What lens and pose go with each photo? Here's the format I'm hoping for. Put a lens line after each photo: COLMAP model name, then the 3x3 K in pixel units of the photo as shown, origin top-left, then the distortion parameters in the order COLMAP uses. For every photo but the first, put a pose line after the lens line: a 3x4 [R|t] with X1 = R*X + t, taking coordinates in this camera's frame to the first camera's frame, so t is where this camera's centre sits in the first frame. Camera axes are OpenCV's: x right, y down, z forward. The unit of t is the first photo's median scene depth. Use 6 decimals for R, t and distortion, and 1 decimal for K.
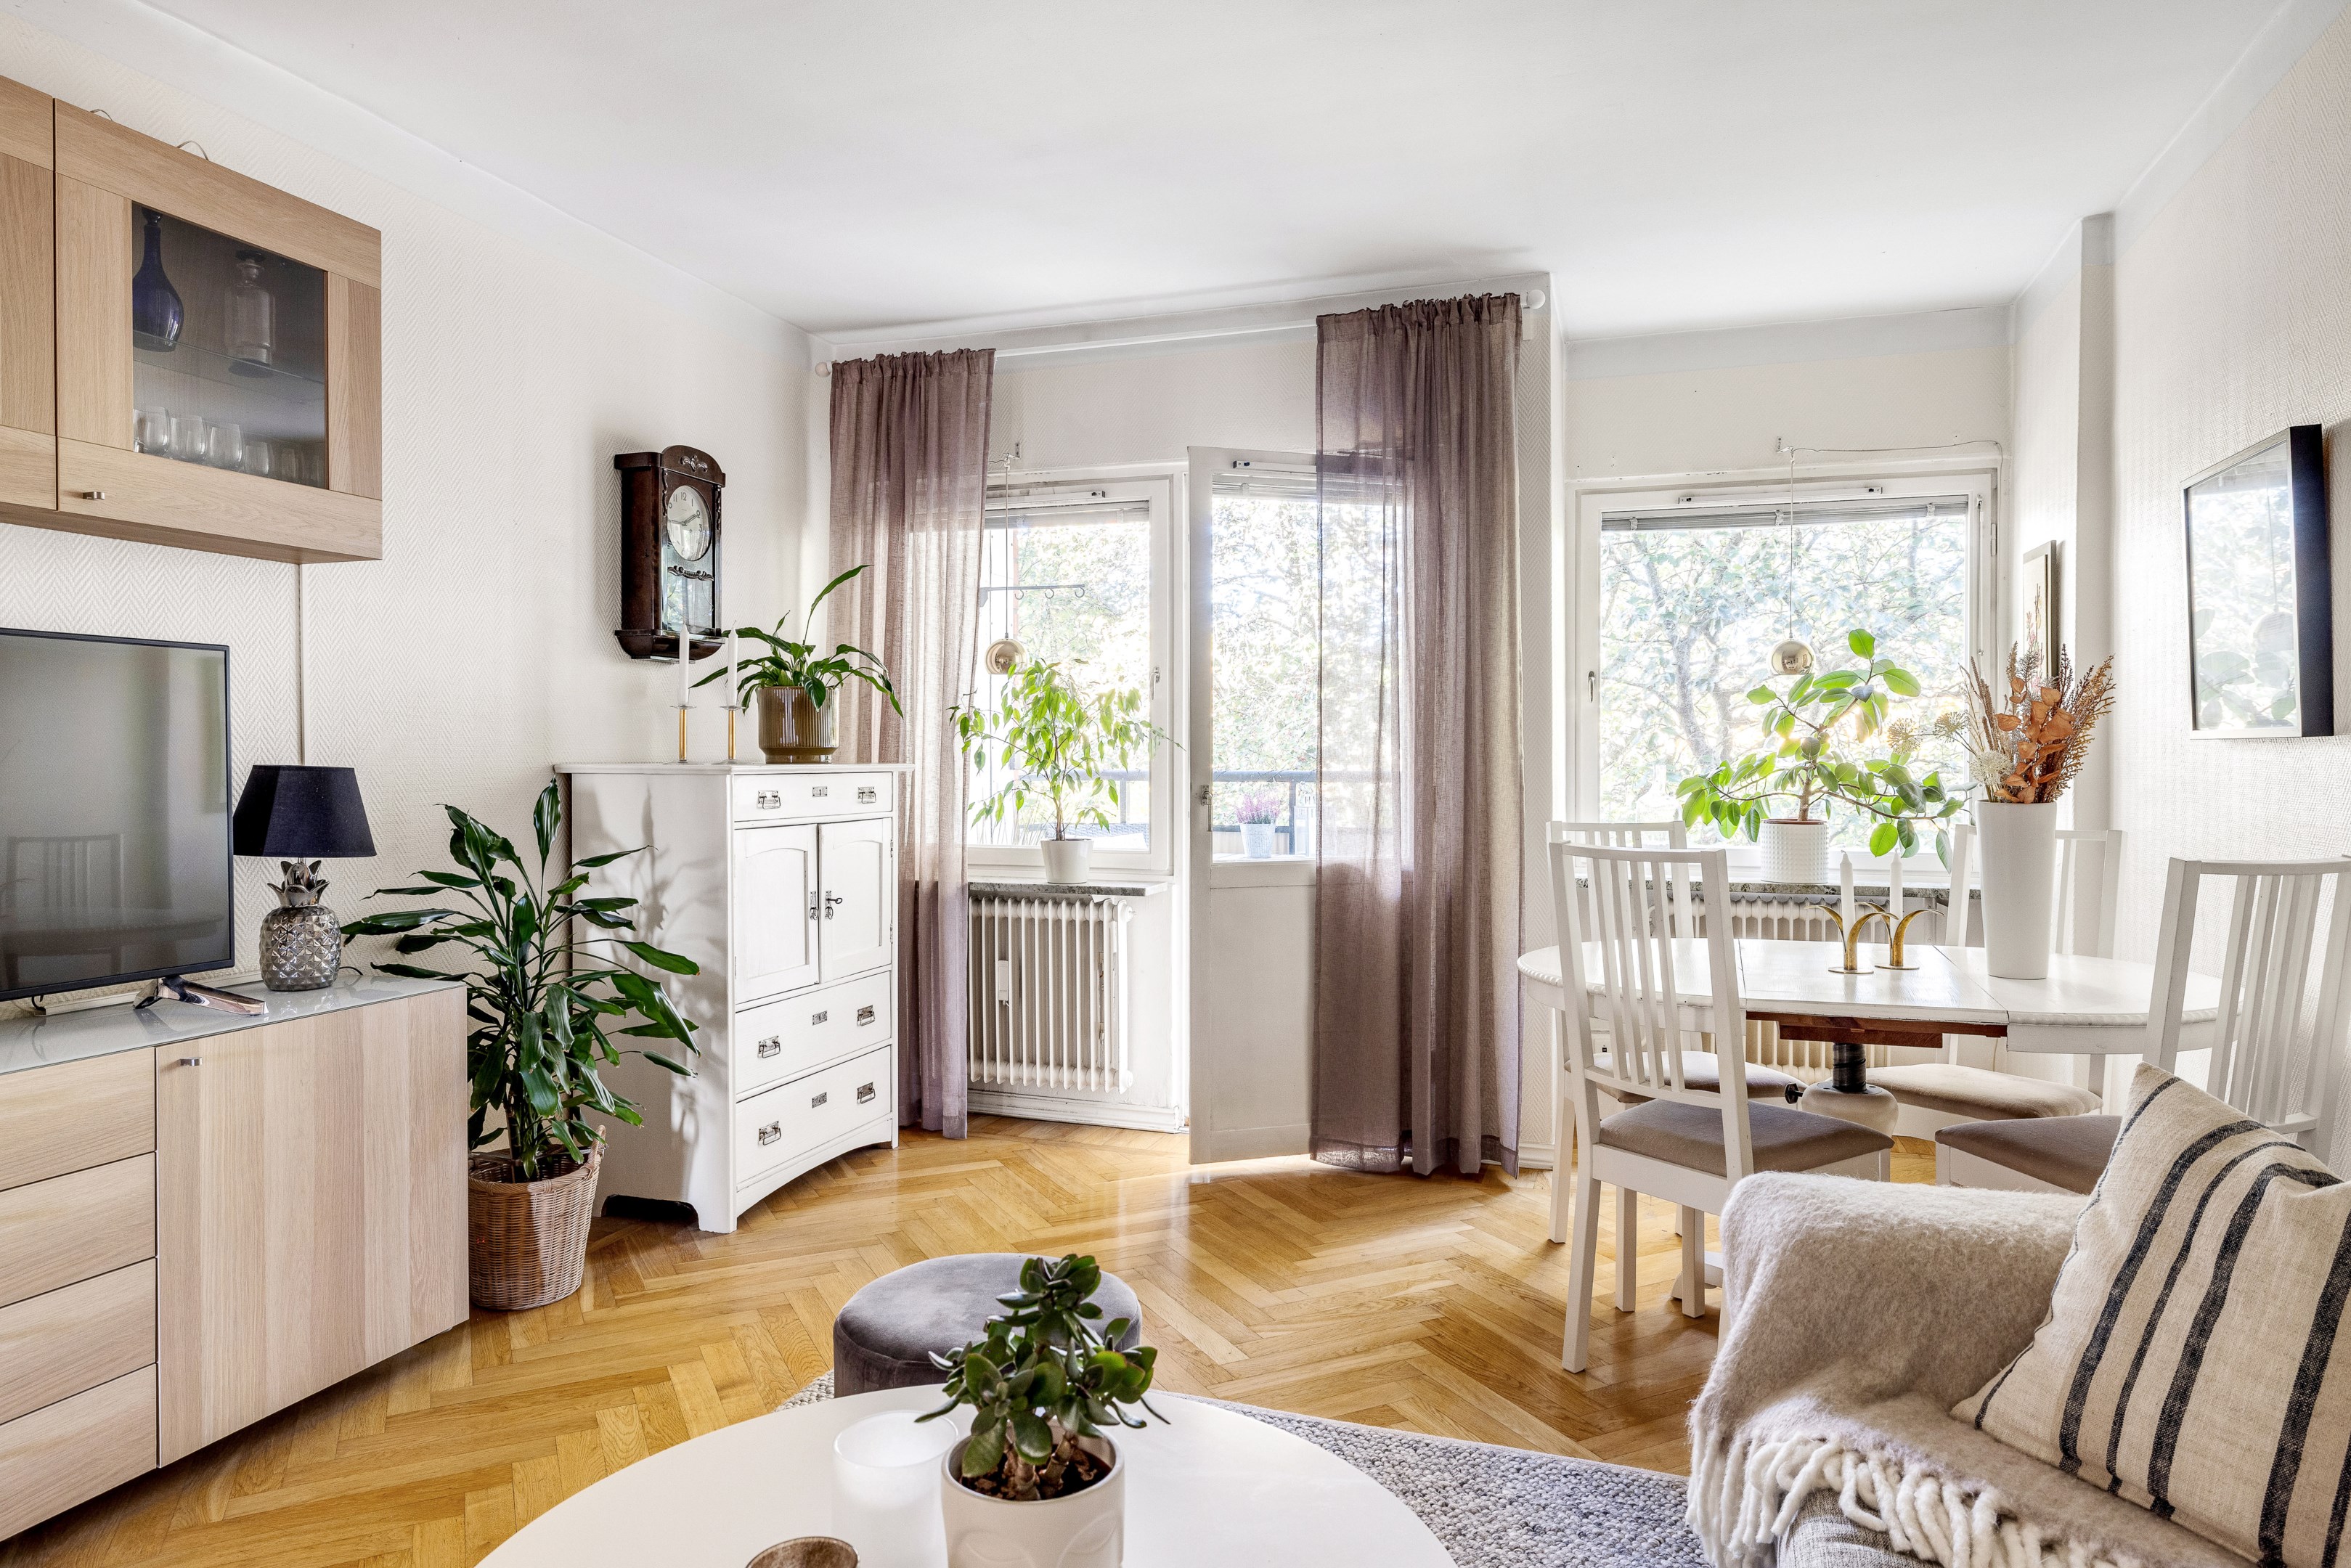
lens RADIAL K [[1427.0, 0, 1167.6], [0, 1427.0, 768.6], [0, 0, 1]] dist [-0.003087, 0.001271]
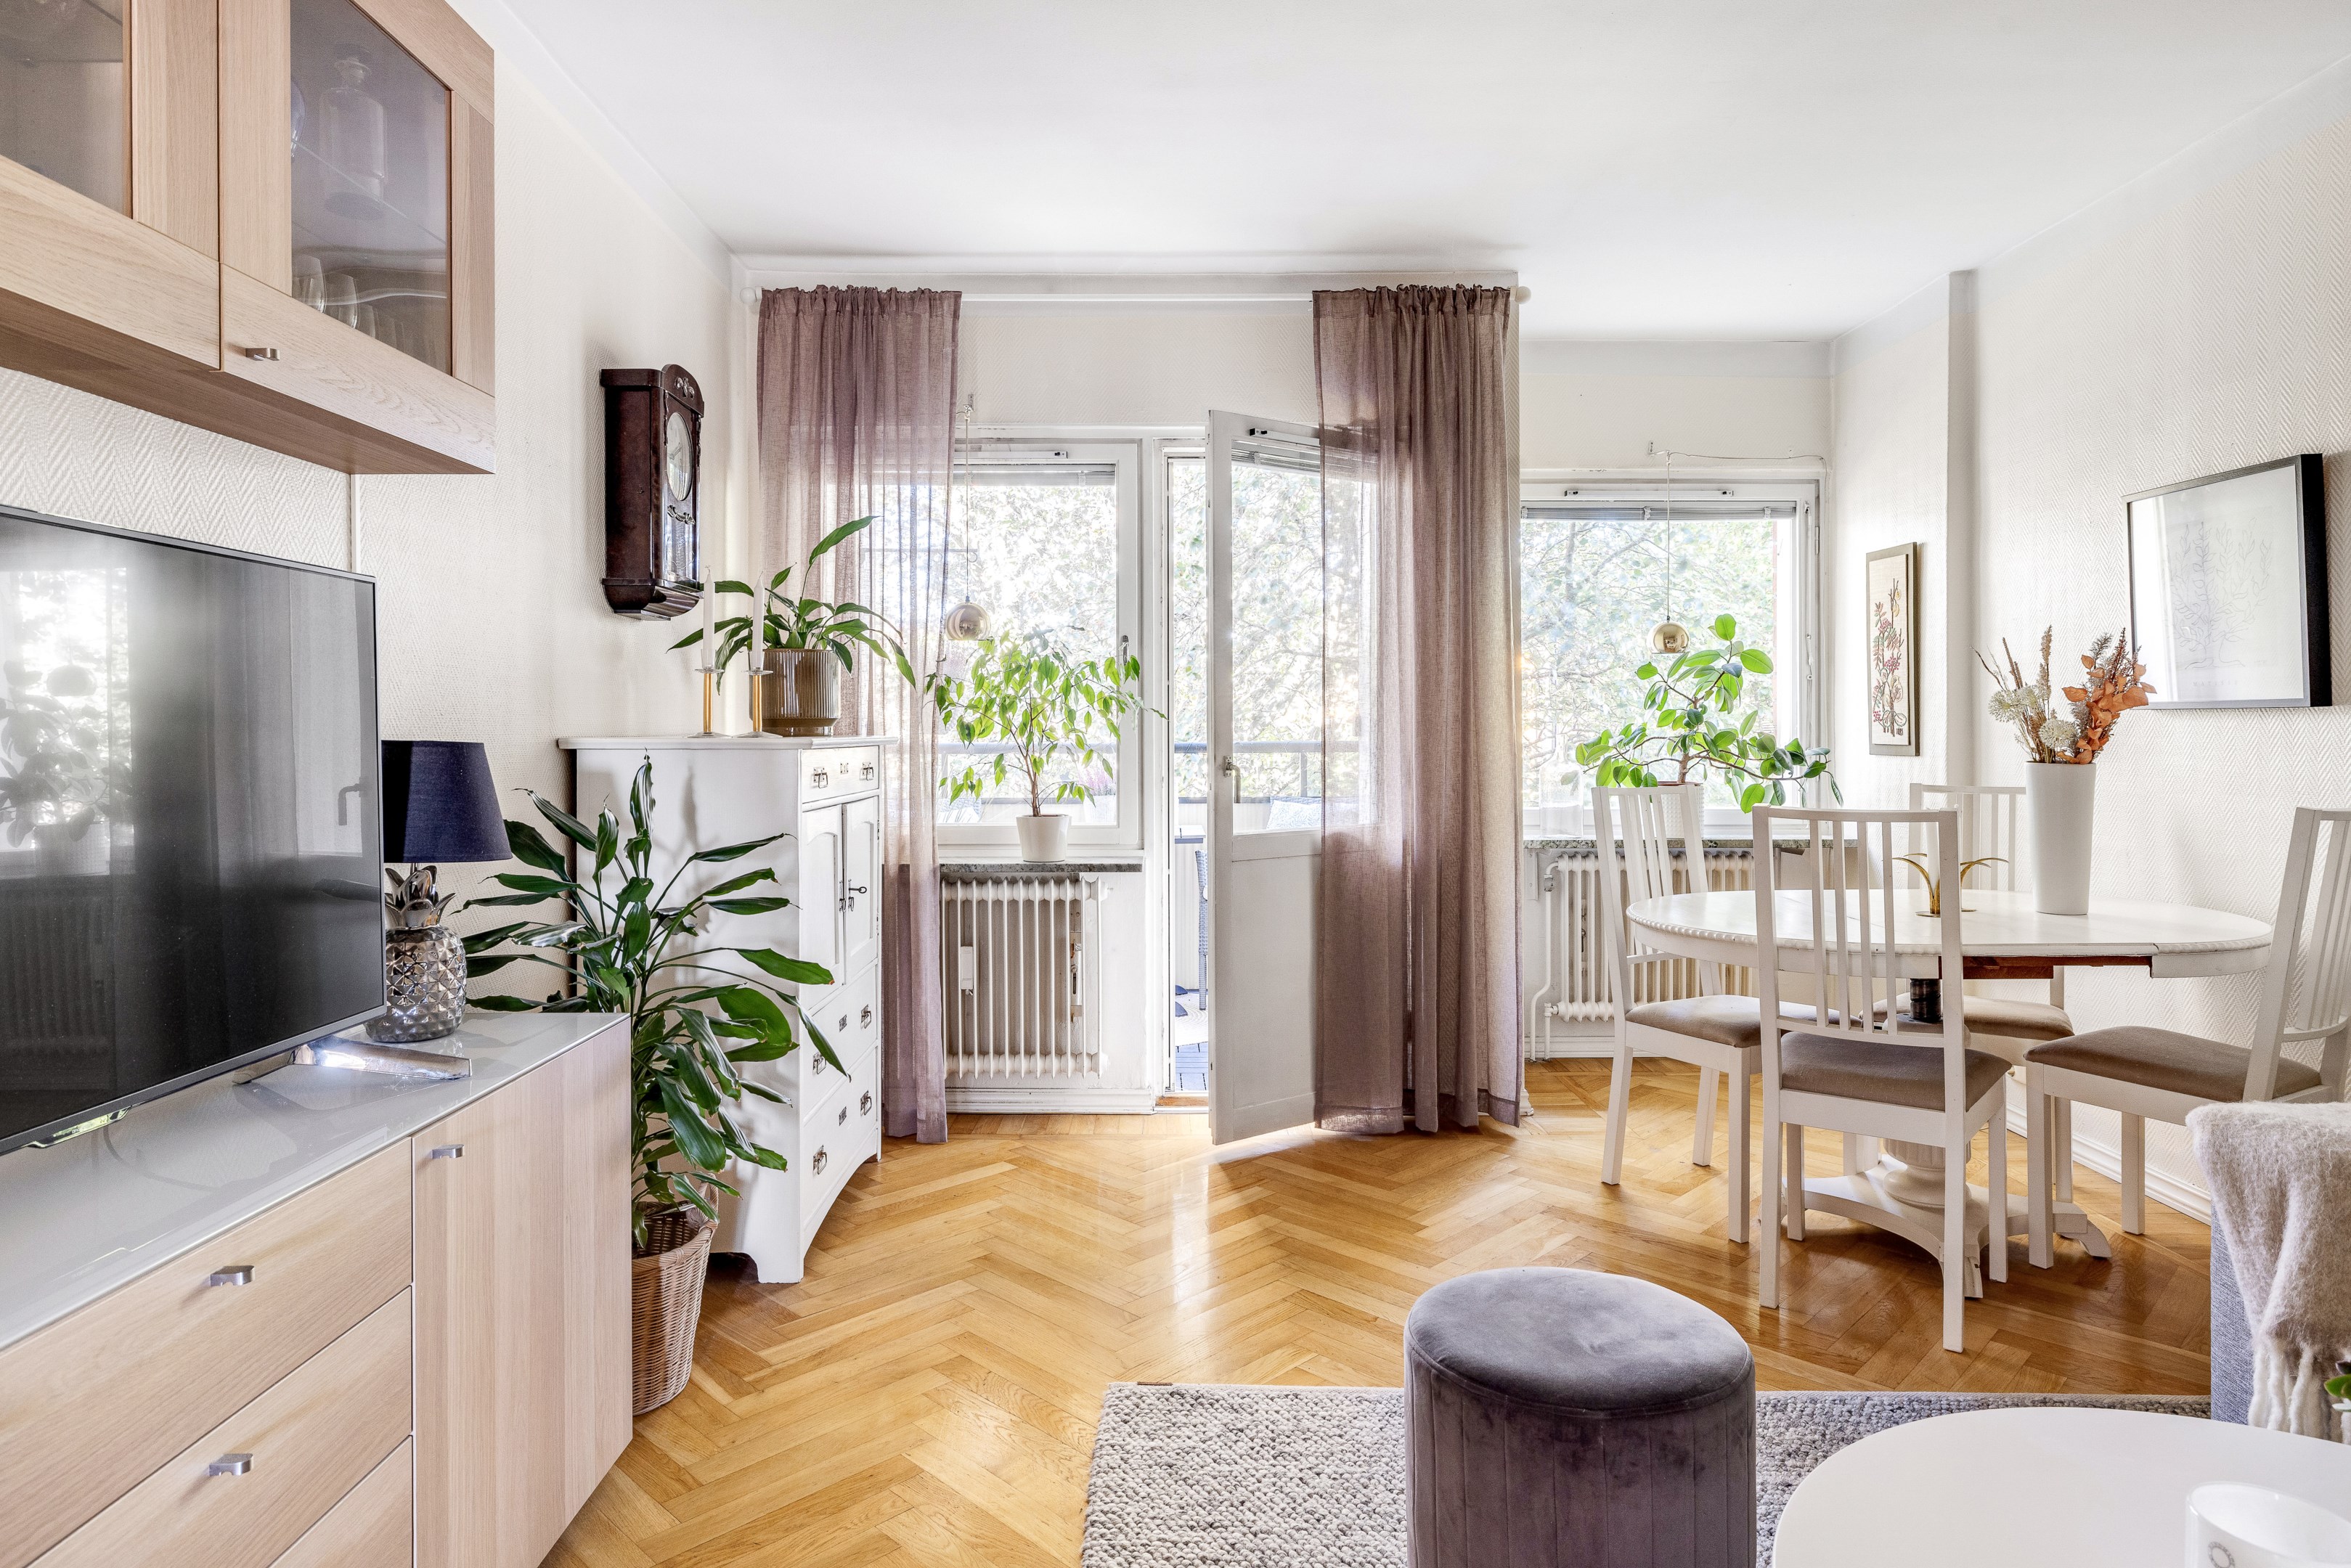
lens RADIAL K [[1357.2, 0, 1174.7], [0, 1357.2, 732.5], [0, 0, 1]] dist [0.004519, 0.000222]
pose [[0.945233, -0.004204, 0.326369, -0.304829], [0.006367, 0.999964, -0.005561, 0.000124], [-0.326334, 0.007335, 0.945226, 0.125817]]
